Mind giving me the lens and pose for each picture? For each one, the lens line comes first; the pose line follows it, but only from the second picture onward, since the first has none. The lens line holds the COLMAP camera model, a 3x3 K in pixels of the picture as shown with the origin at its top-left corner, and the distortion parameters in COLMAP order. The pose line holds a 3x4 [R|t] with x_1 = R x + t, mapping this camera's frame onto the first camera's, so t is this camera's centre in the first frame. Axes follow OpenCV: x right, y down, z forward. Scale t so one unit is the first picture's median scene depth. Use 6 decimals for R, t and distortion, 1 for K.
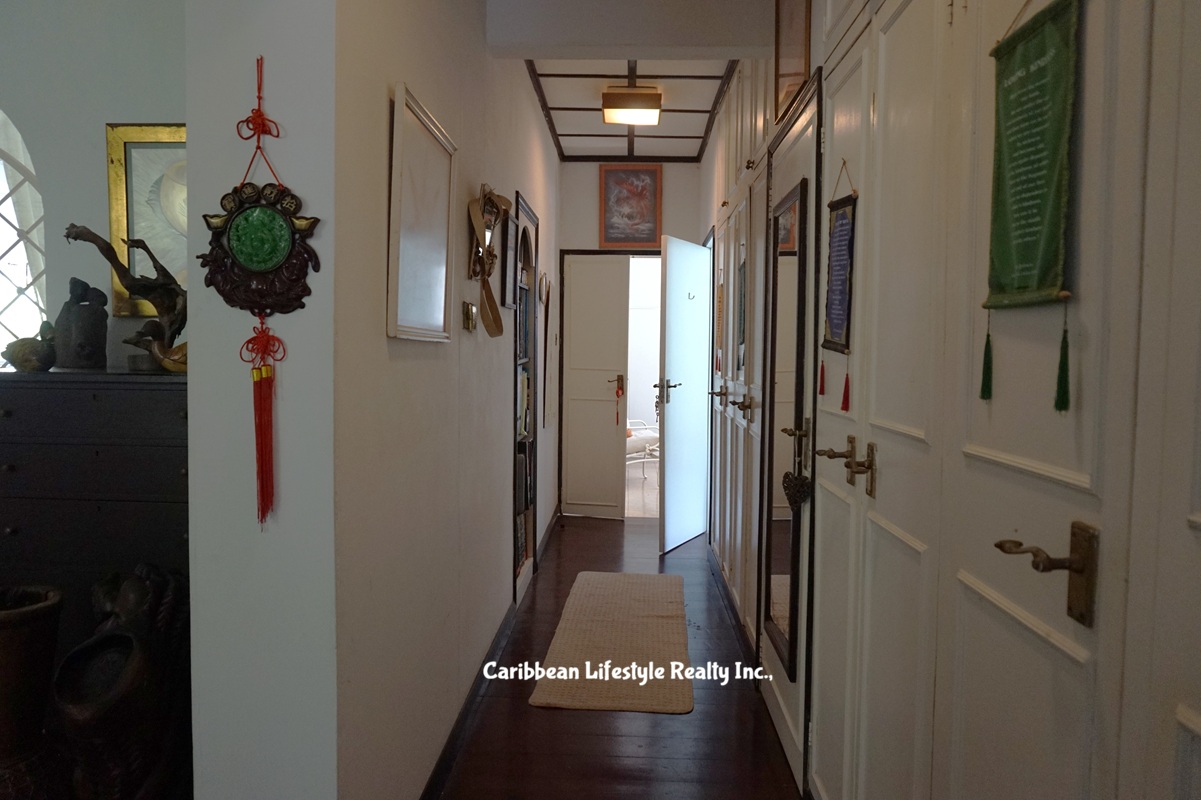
lens RADIAL K [[813.7, 0, 600.3], [0, 813.7, 409.0], [0, 0, 1]] dist [-0.049086, 0.002577]
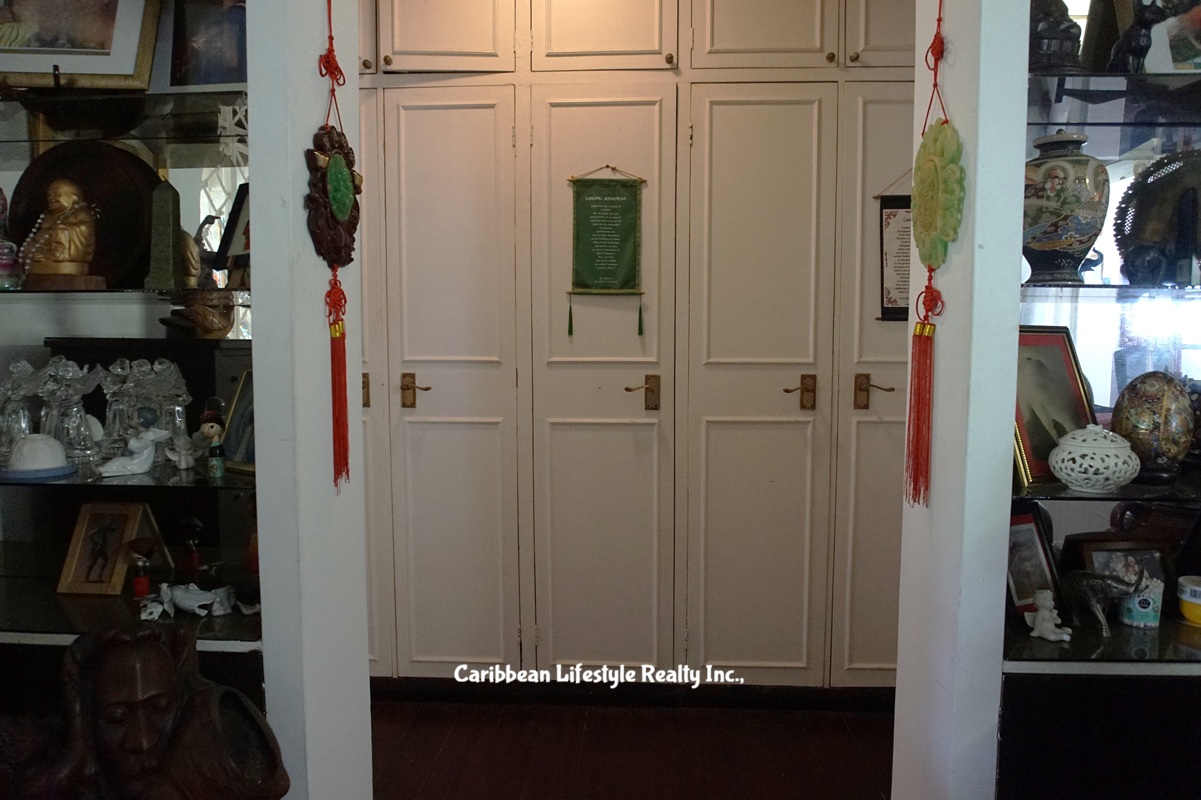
lens RADIAL K [[813.7, 0, 605.0], [0, 813.7, 400.3], [0, 0, 1]] dist [-0.049086, 0.002577]
pose [[0.011738, -0.090301, 0.995845, -1.408939], [0.077927, 0.992968, 0.089122, -0.021146], [-0.996890, 0.076557, 0.018693, 0.692977]]
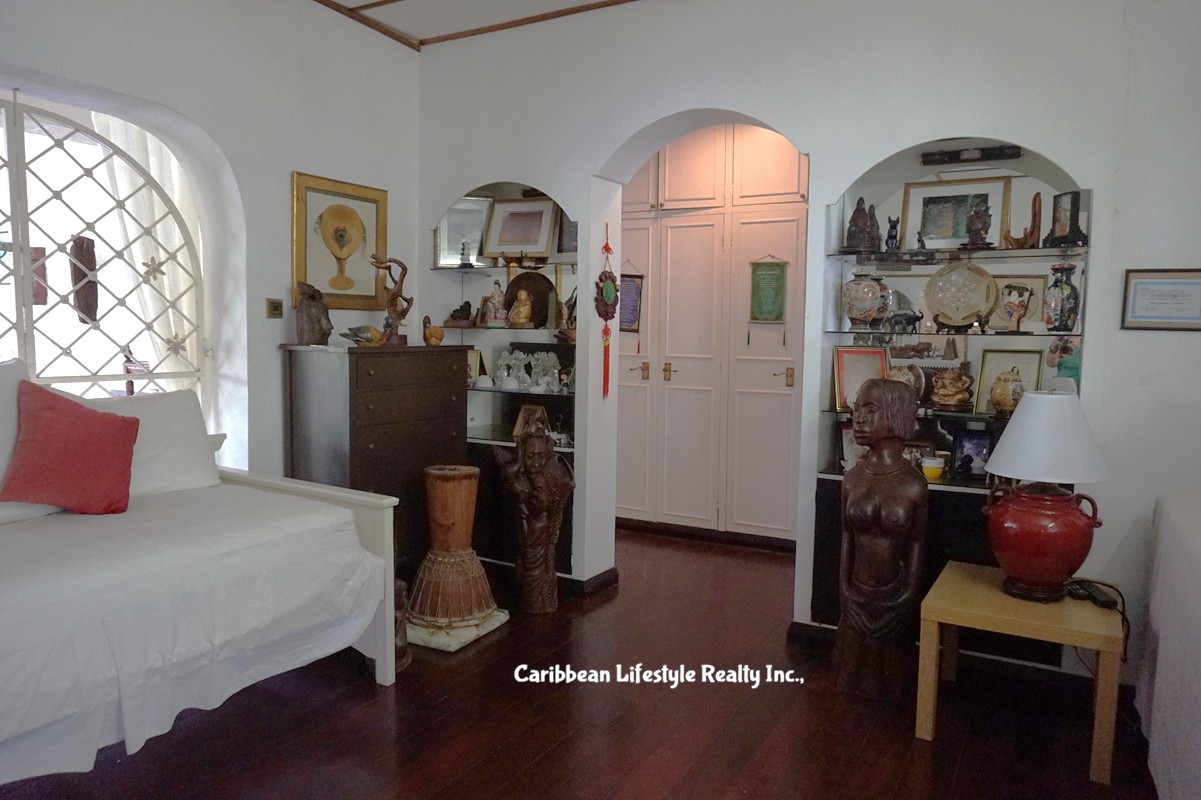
lens RADIAL K [[813.7, 0, 599.0], [0, 813.7, 399.5], [0, 0, 1]] dist [-0.049086, 0.002577]
pose [[0.466793, -0.075154, 0.881167, -2.865064], [0.061074, 0.996743, 0.052658, 0.000157], [-0.882255, 0.029236, 0.469863, -0.229424]]
